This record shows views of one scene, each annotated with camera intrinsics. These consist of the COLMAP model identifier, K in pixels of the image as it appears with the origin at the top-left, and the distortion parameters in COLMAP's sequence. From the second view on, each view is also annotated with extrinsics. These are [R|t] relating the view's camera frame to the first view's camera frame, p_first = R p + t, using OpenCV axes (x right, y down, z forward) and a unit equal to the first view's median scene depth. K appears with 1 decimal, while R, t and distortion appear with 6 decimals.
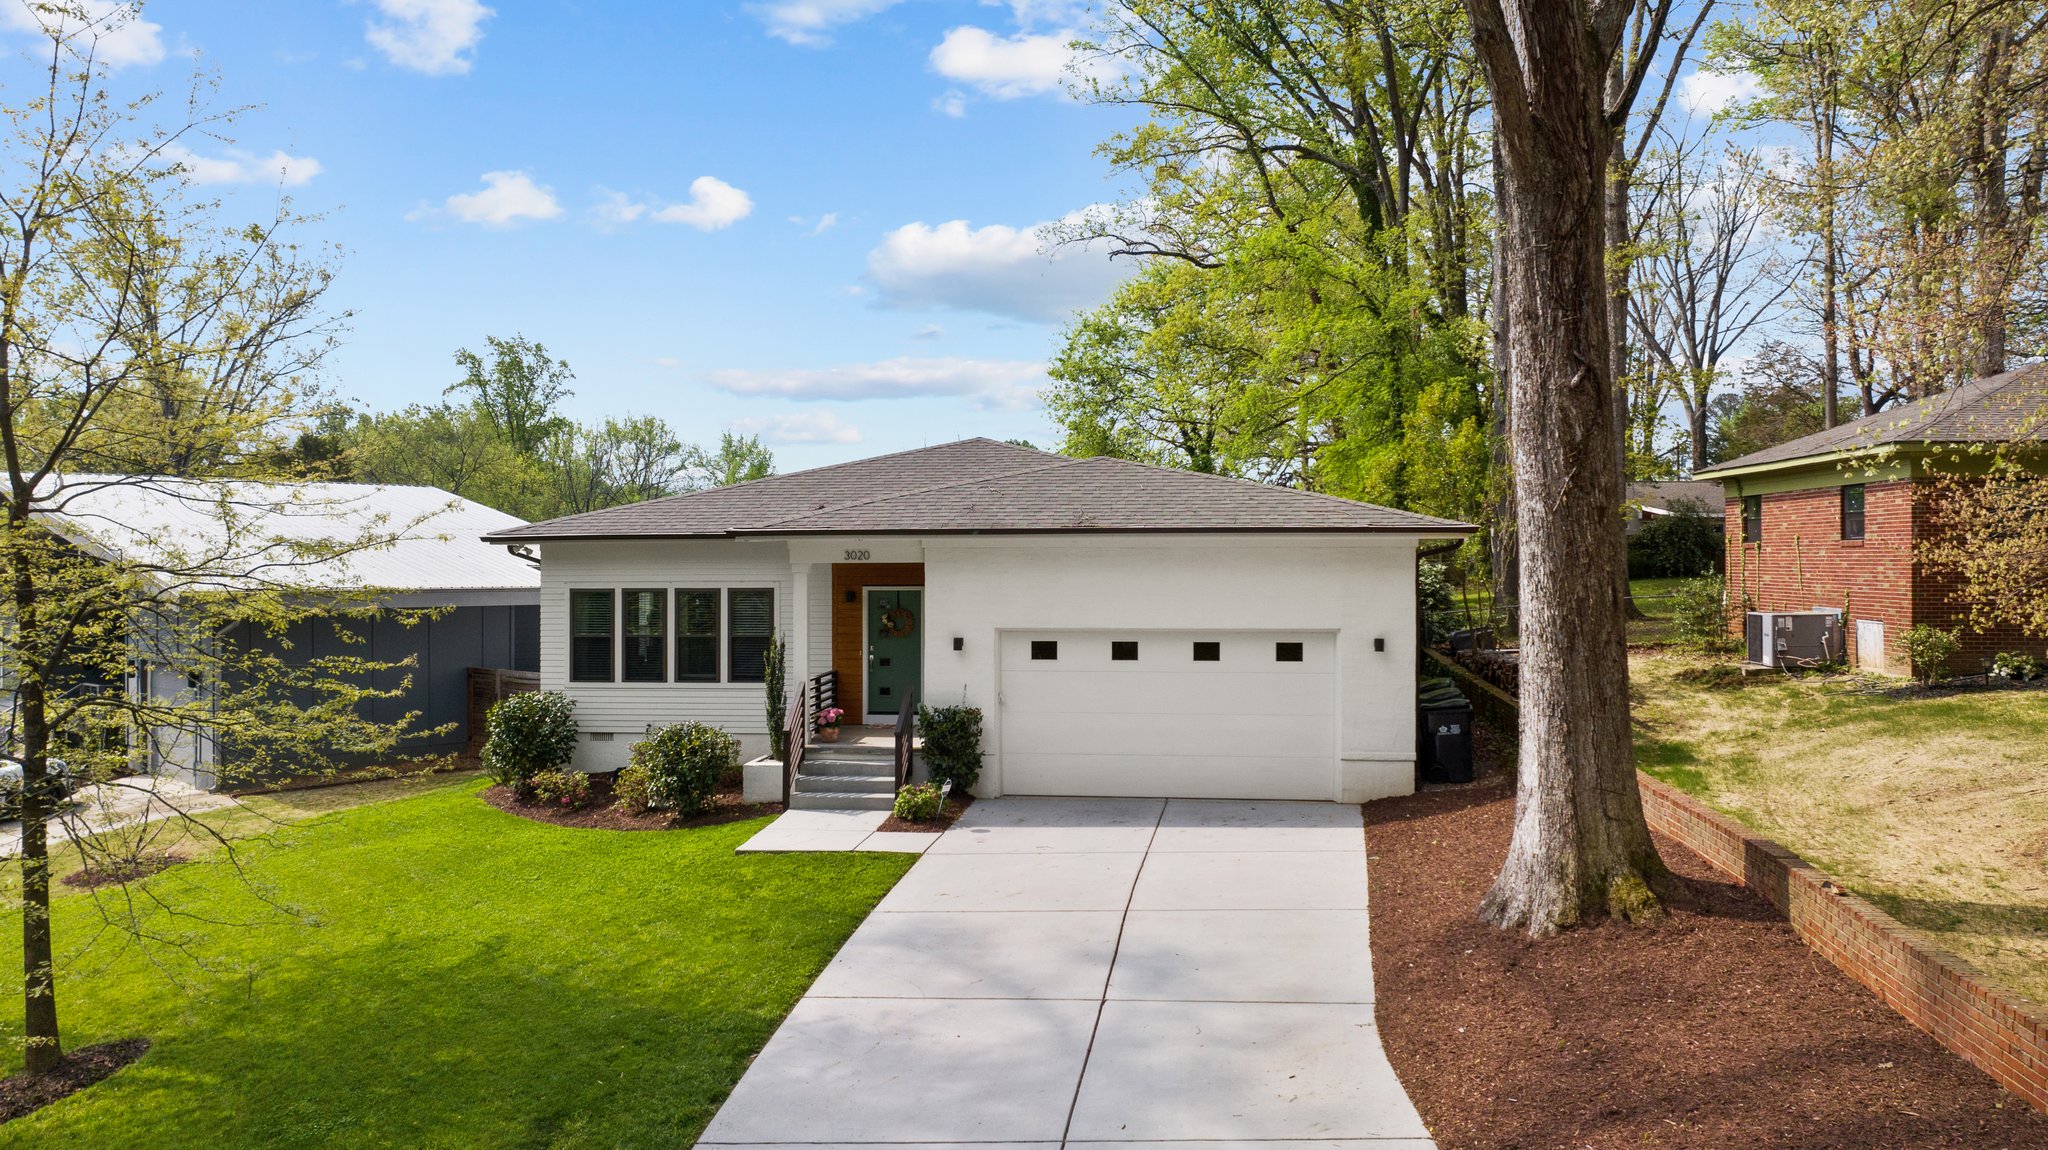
lens RADIAL K [[1576.7, 0, 1024.0], [0, 1576.7, 575.0], [0, 0, 1]] dist [-0.005490, -0.000560]
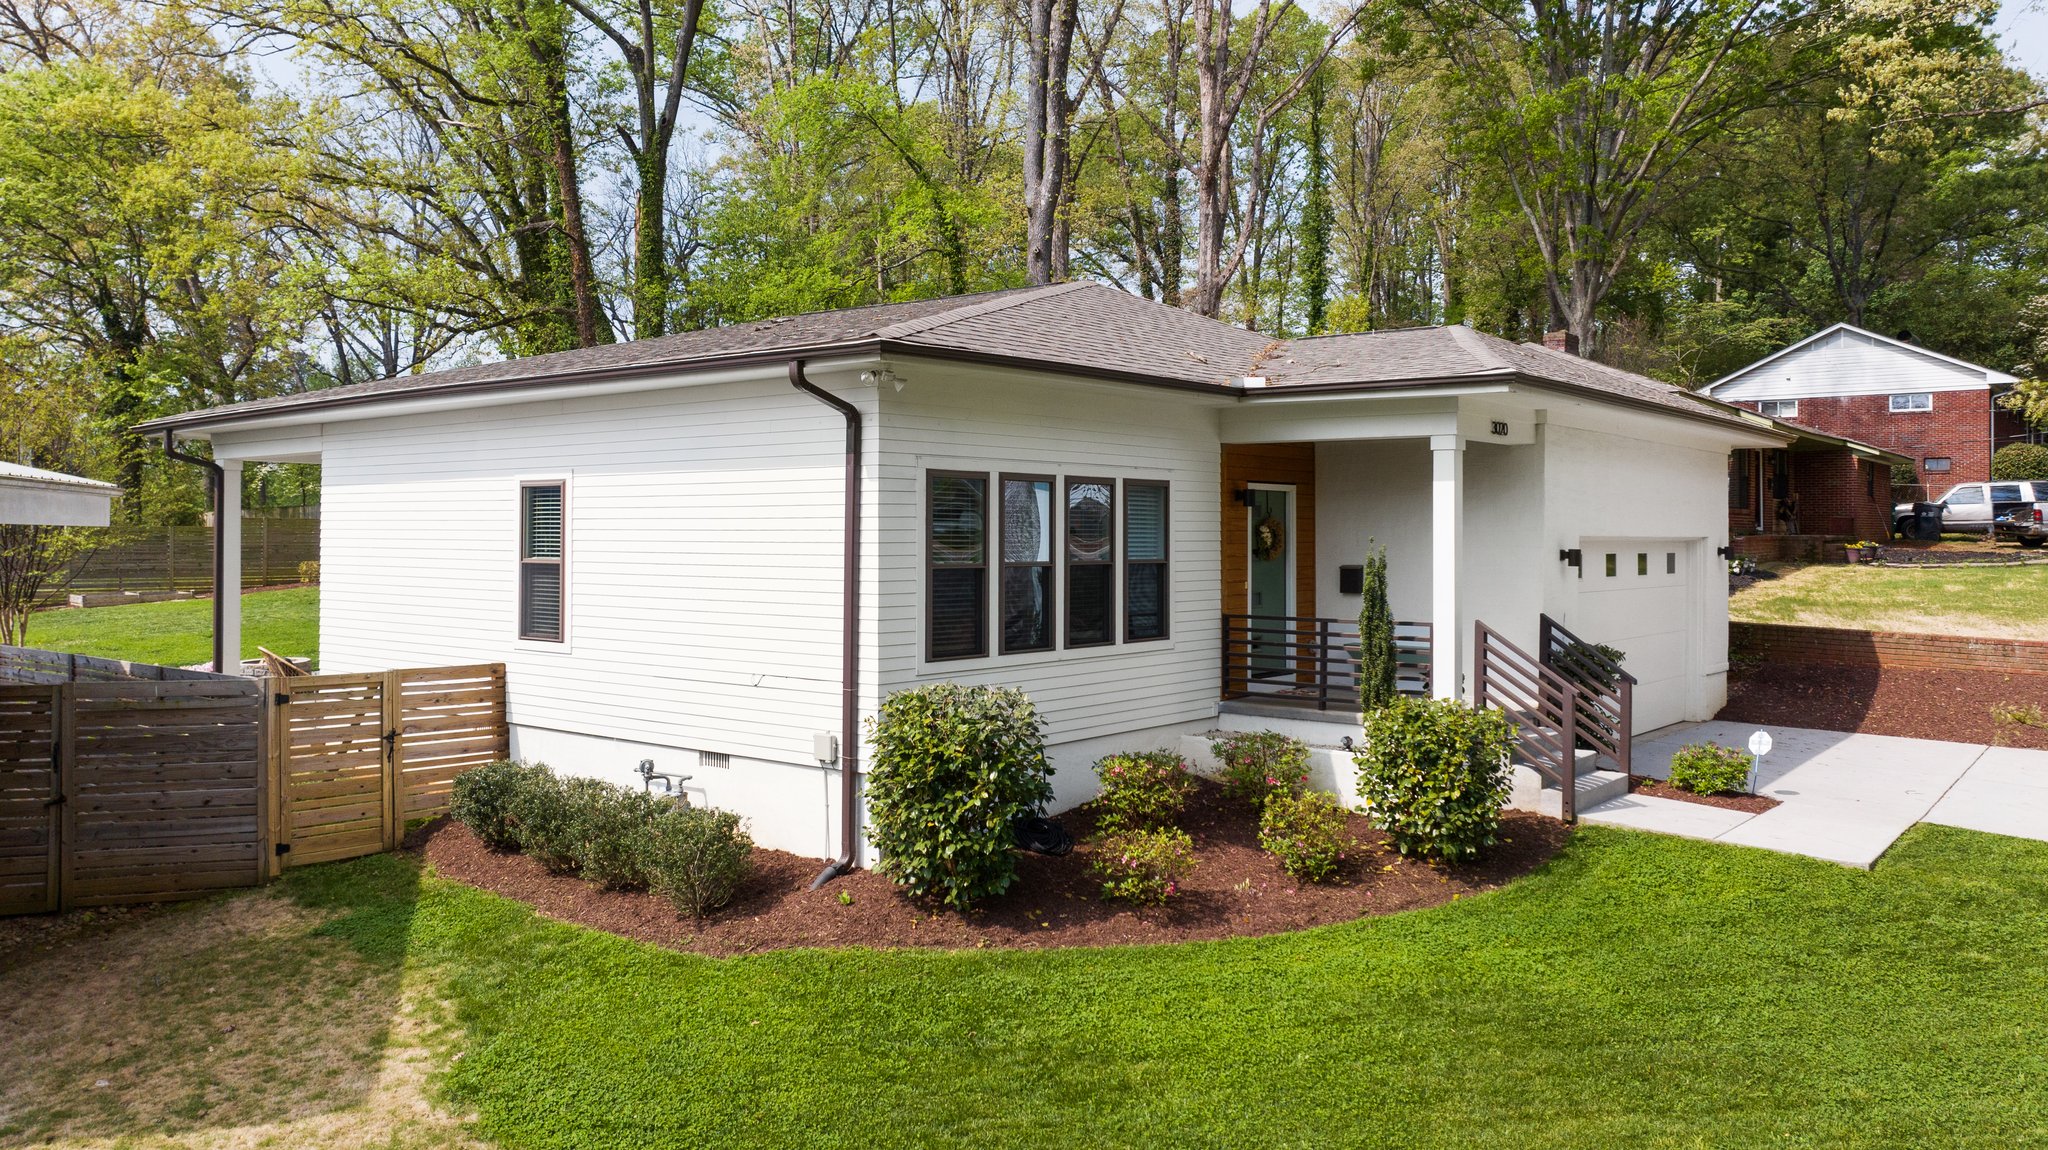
lens RADIAL K [[1576.7, 0, 1024.0], [0, 1576.7, 575.0], [0, 0, 1]] dist [-0.005490, -0.000560]
pose [[0.519006, -0.014617, 0.854646, -0.716587], [0.003026, 0.999879, 0.015264, 0.035397], [-0.854765, -0.005336, 0.518987, 0.756375]]
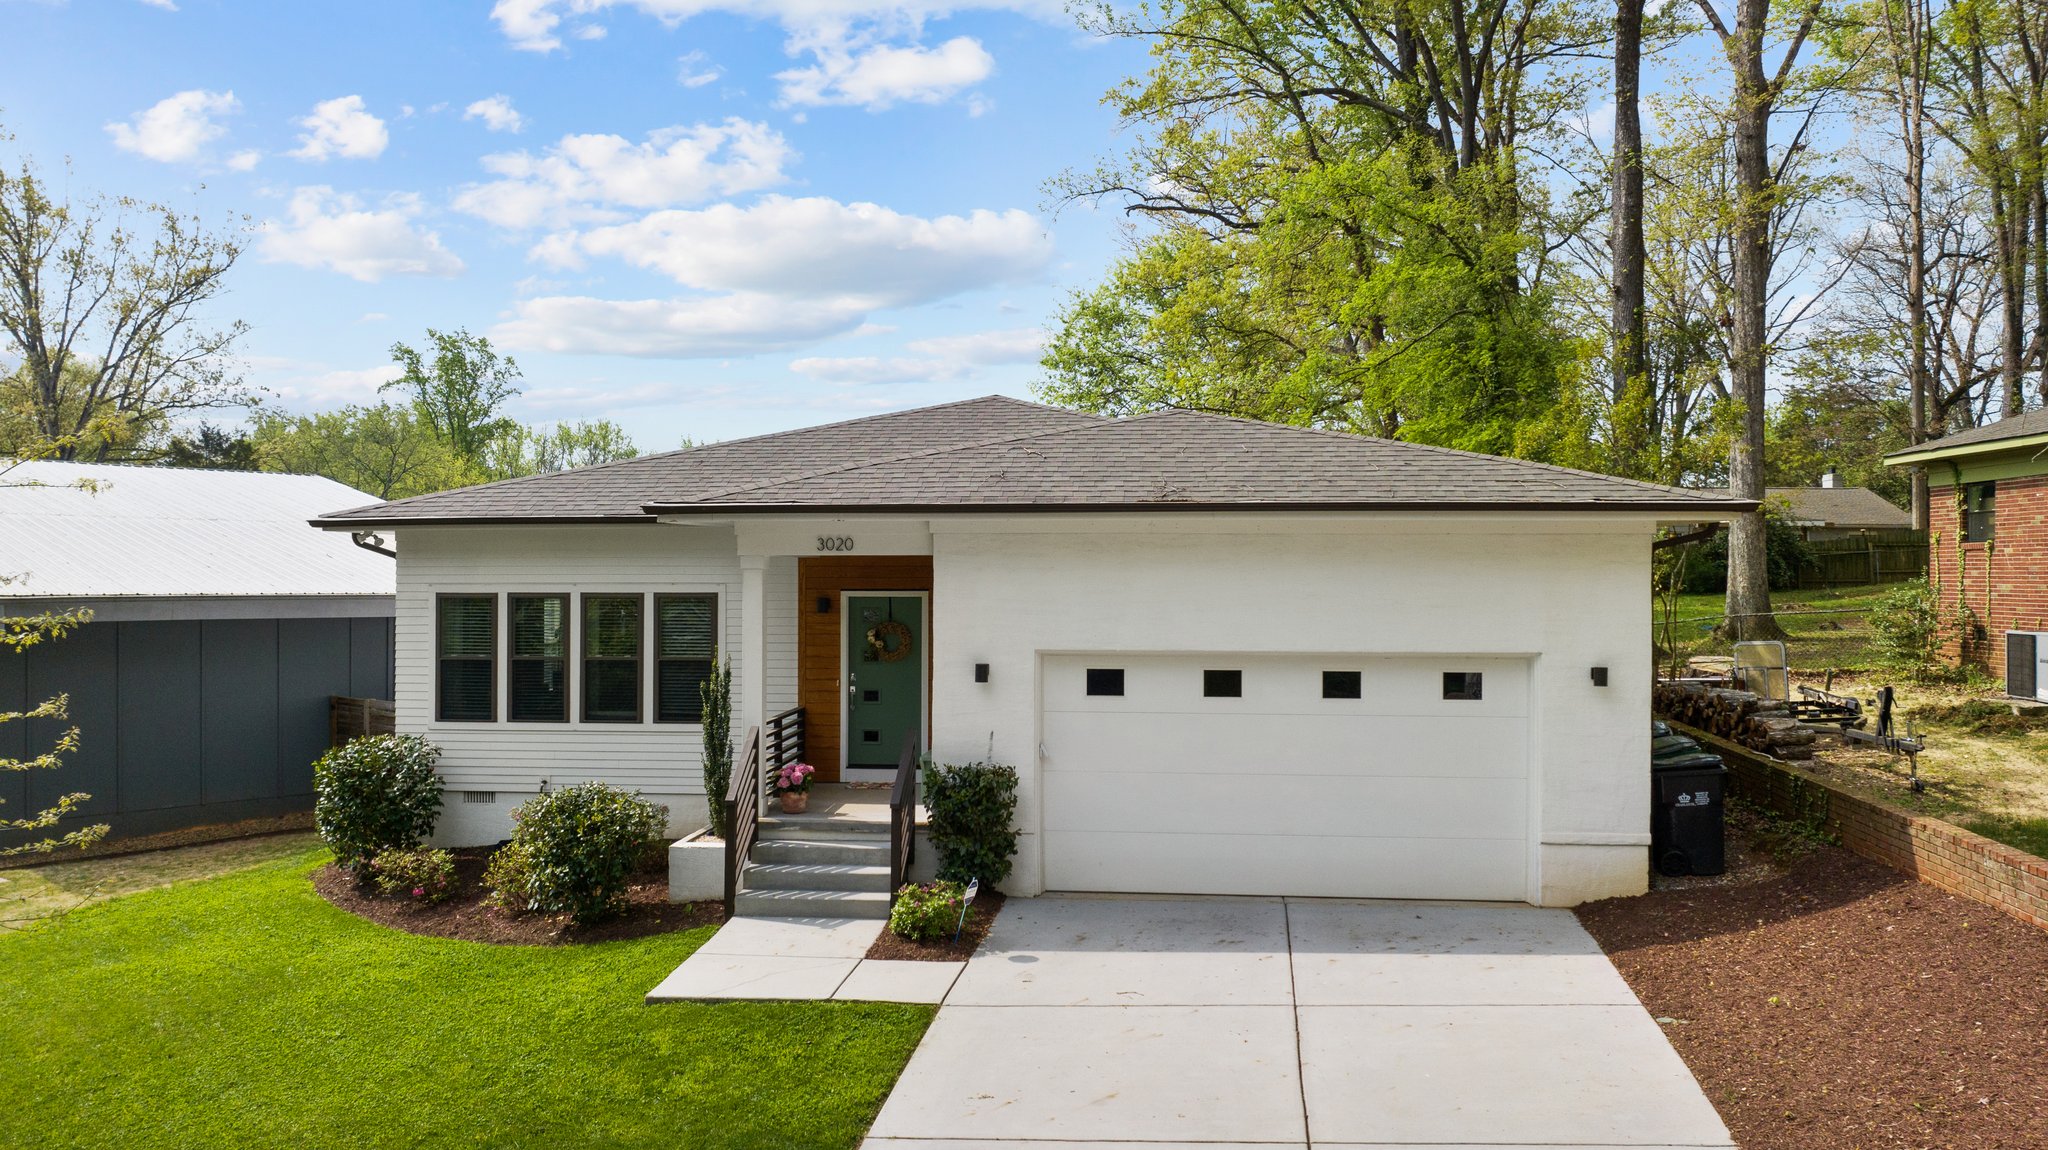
lens RADIAL K [[1576.7, 0, 1024.0], [0, 1576.7, 575.0], [0, 0, 1]] dist [-0.005490, -0.000560]
pose [[0.999752, 0.004092, 0.021901, -0.035109], [-0.003854, 0.999933, -0.010905, 0.007616], [-0.021945, 0.010818, 0.999701, 0.281657]]
